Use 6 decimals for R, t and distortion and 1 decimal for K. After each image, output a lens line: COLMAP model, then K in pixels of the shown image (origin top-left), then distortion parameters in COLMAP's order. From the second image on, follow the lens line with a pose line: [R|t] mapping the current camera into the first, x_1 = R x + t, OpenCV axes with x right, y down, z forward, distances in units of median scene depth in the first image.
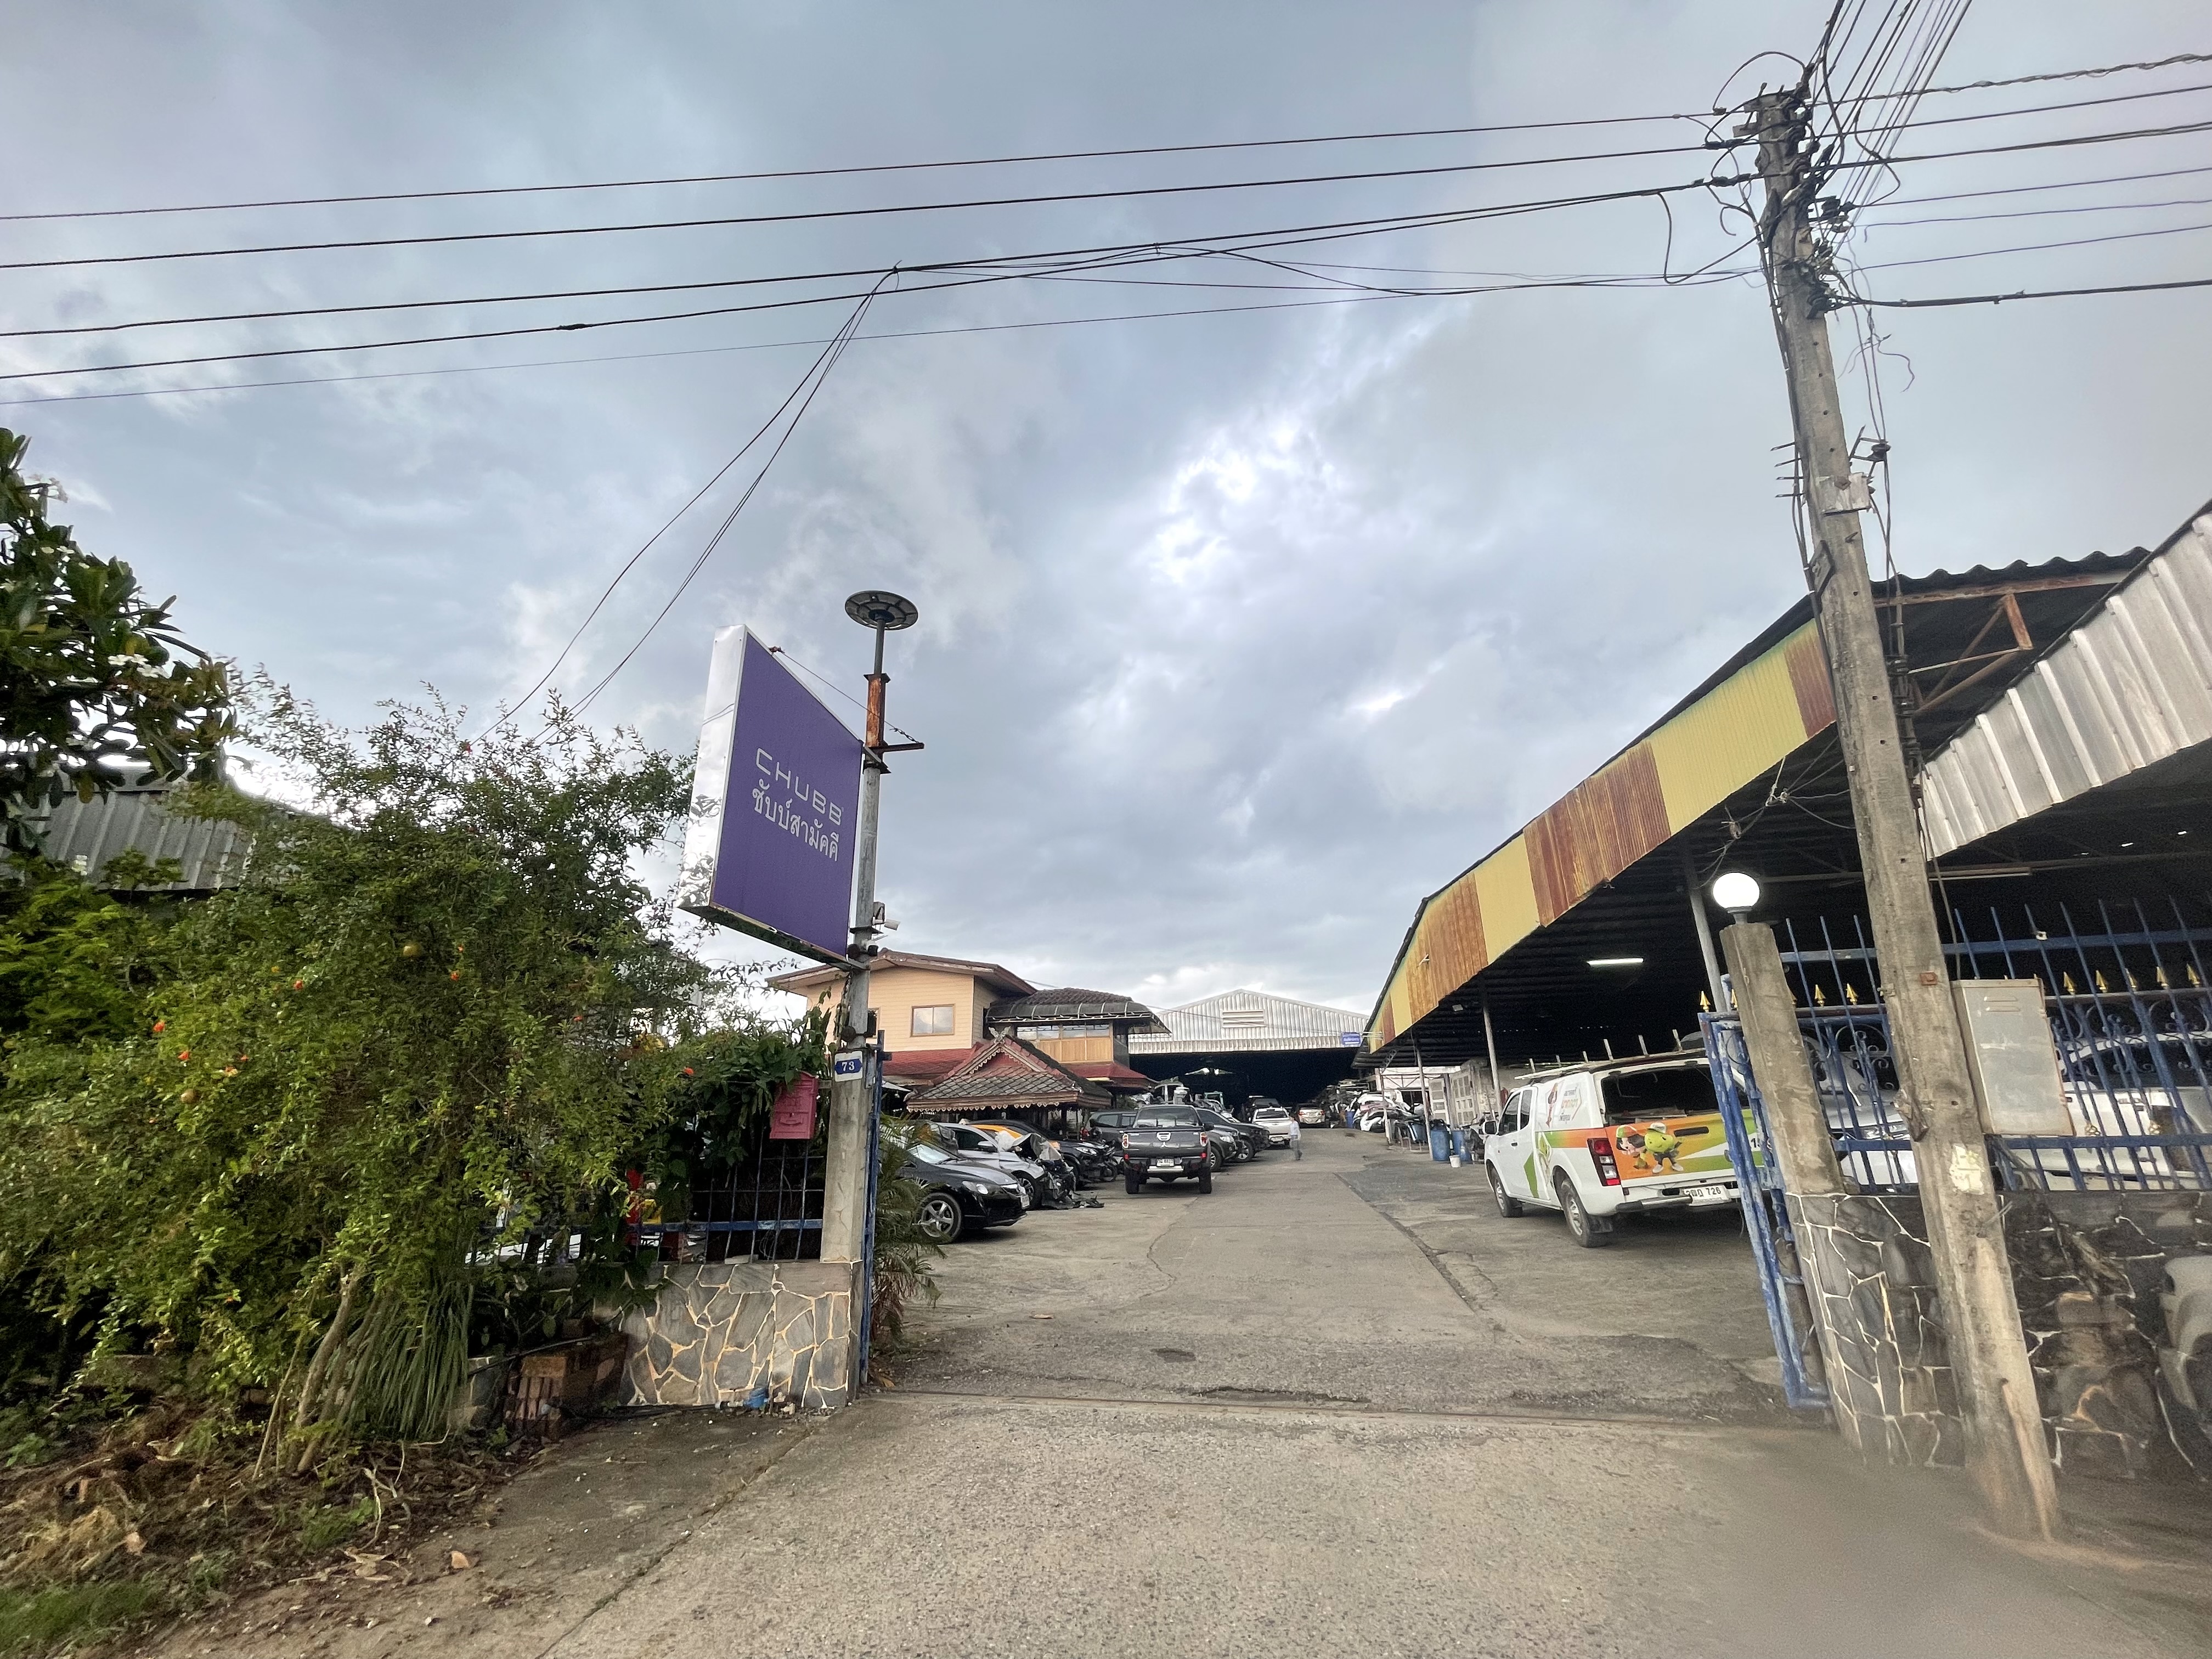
lens RADIAL K [[889.3, 0, 1106.0], [0, 889.3, 829.5], [0, 0, 1]] dist [-0.000156, 0.000012]
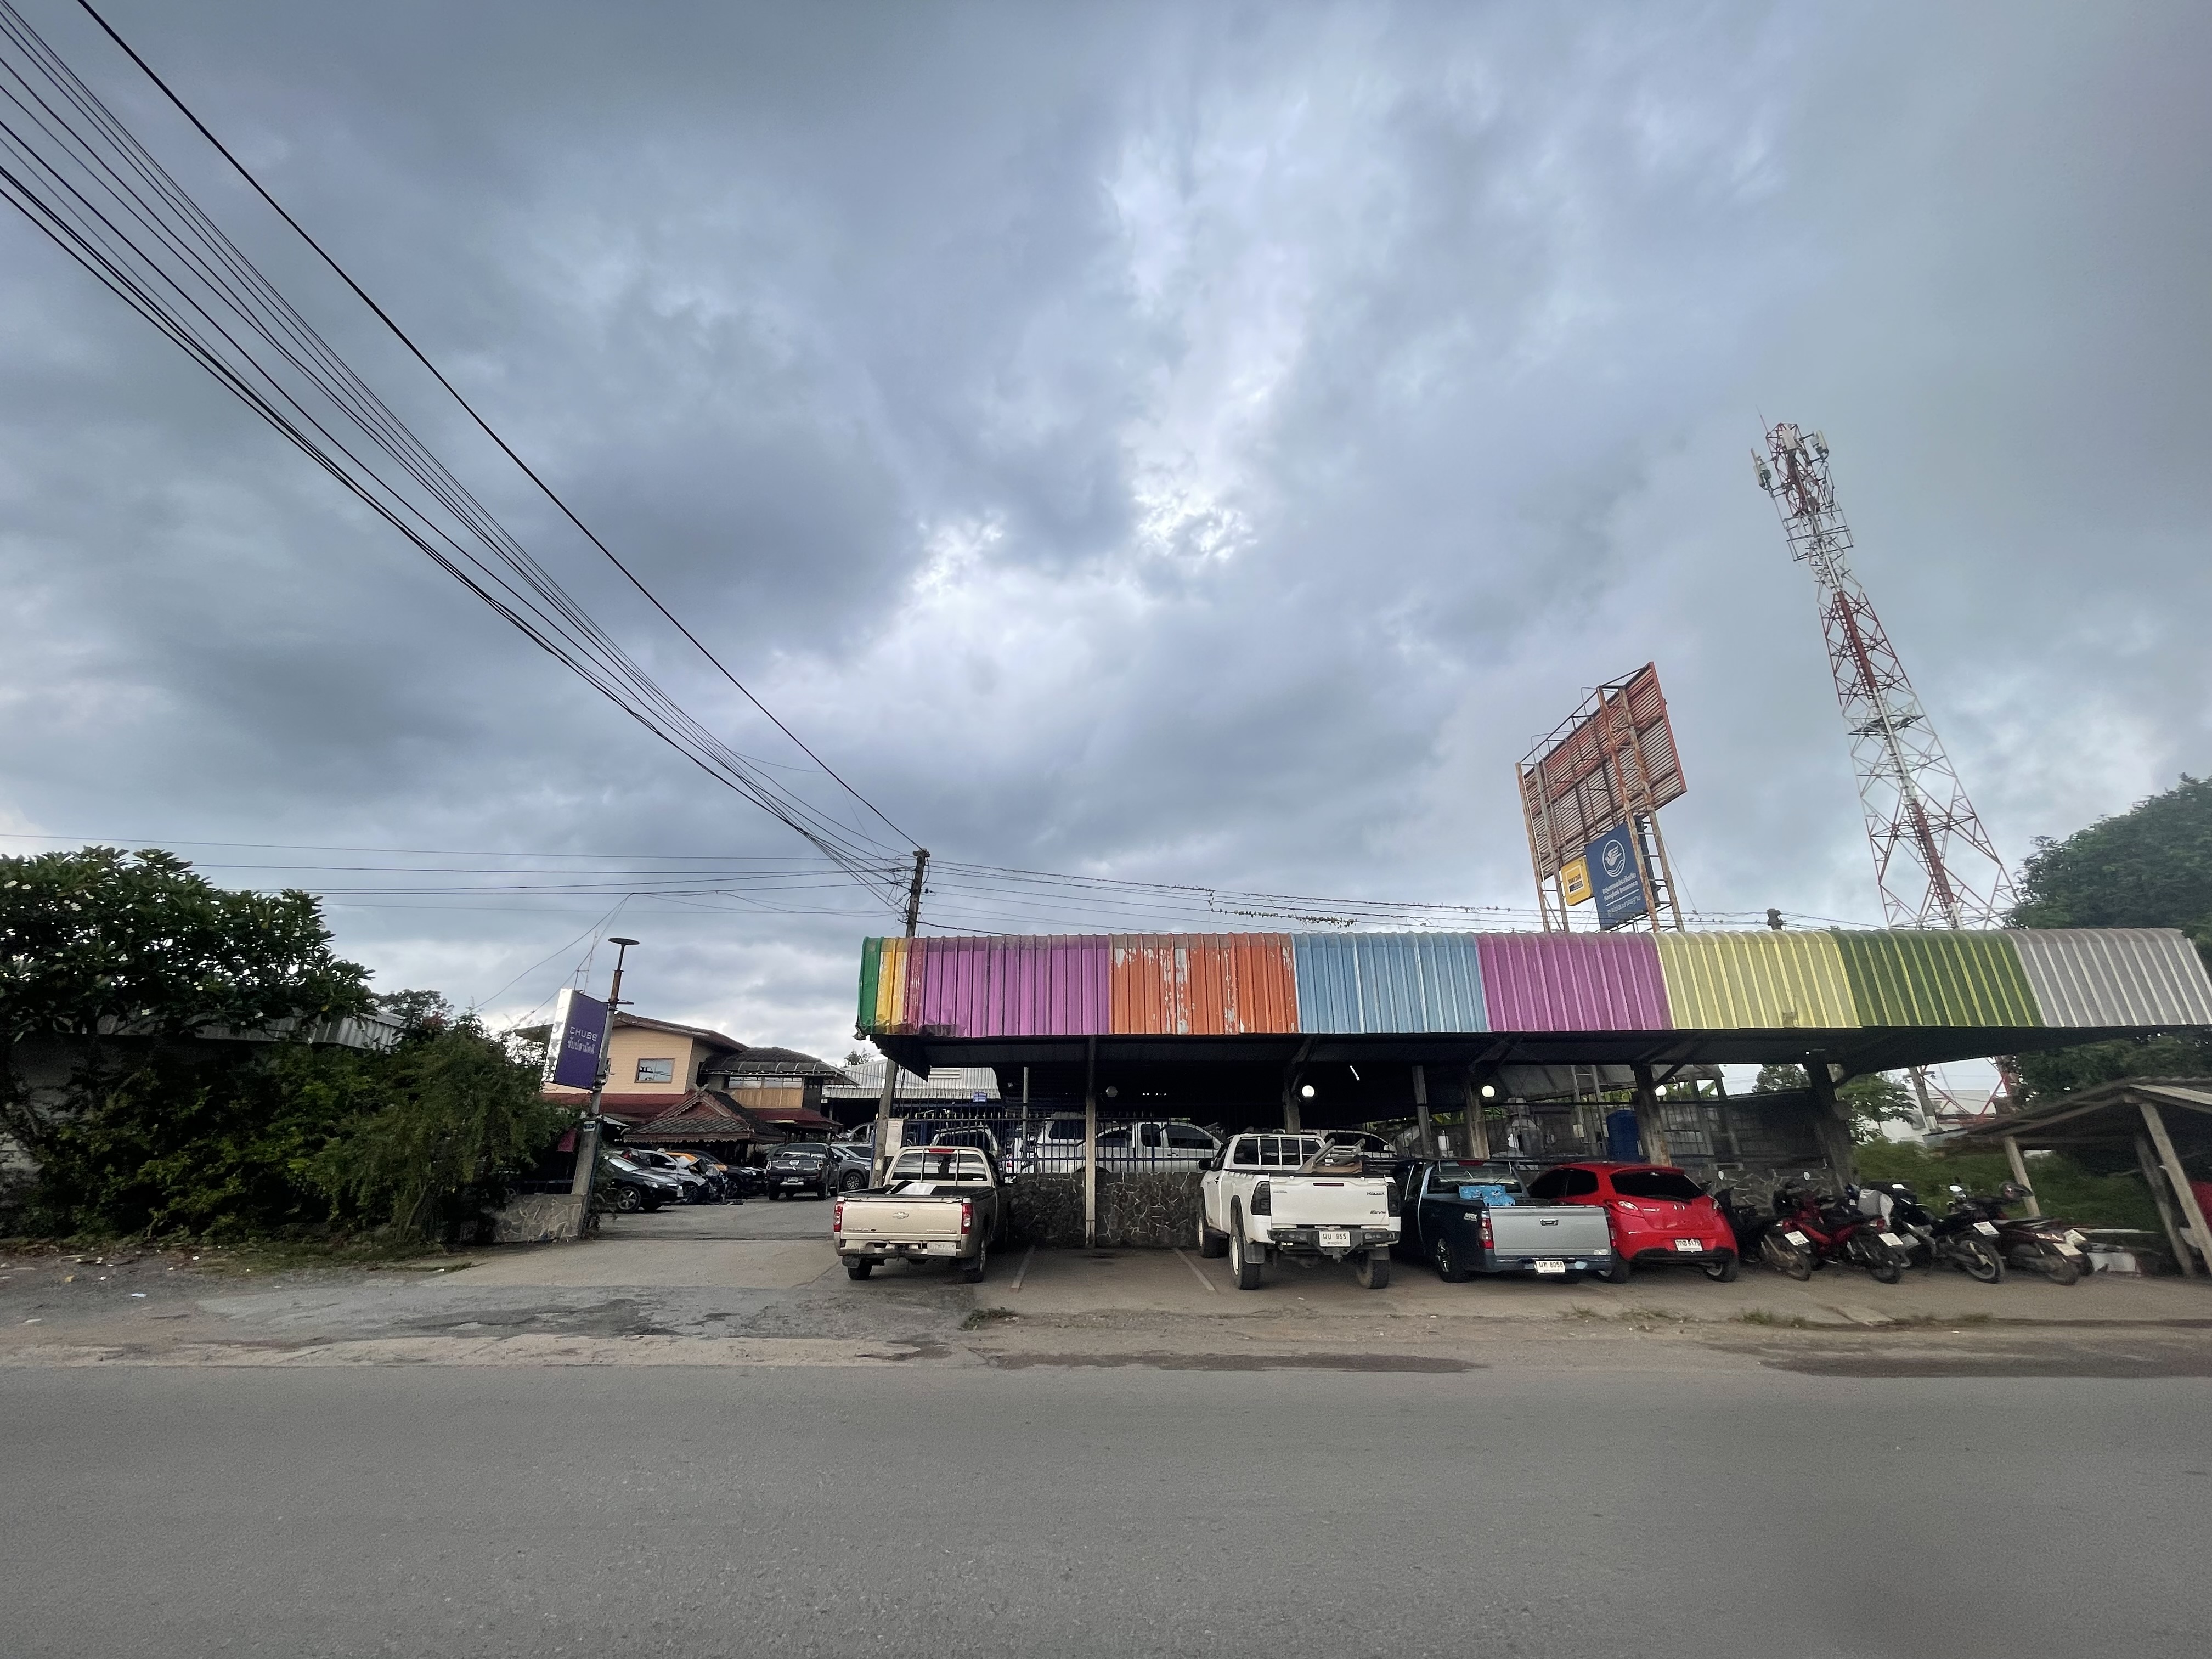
lens RADIAL K [[889.3, 0, 1106.0], [0, 889.3, 829.5], [0, 0, 1]] dist [-0.000156, 0.000012]
pose [[0.967356, 0.109438, 0.228572, 0.192265], [-0.100401, 0.993648, -0.050837, -0.243506], [-0.232683, 0.026228, 0.972199, -0.758699]]
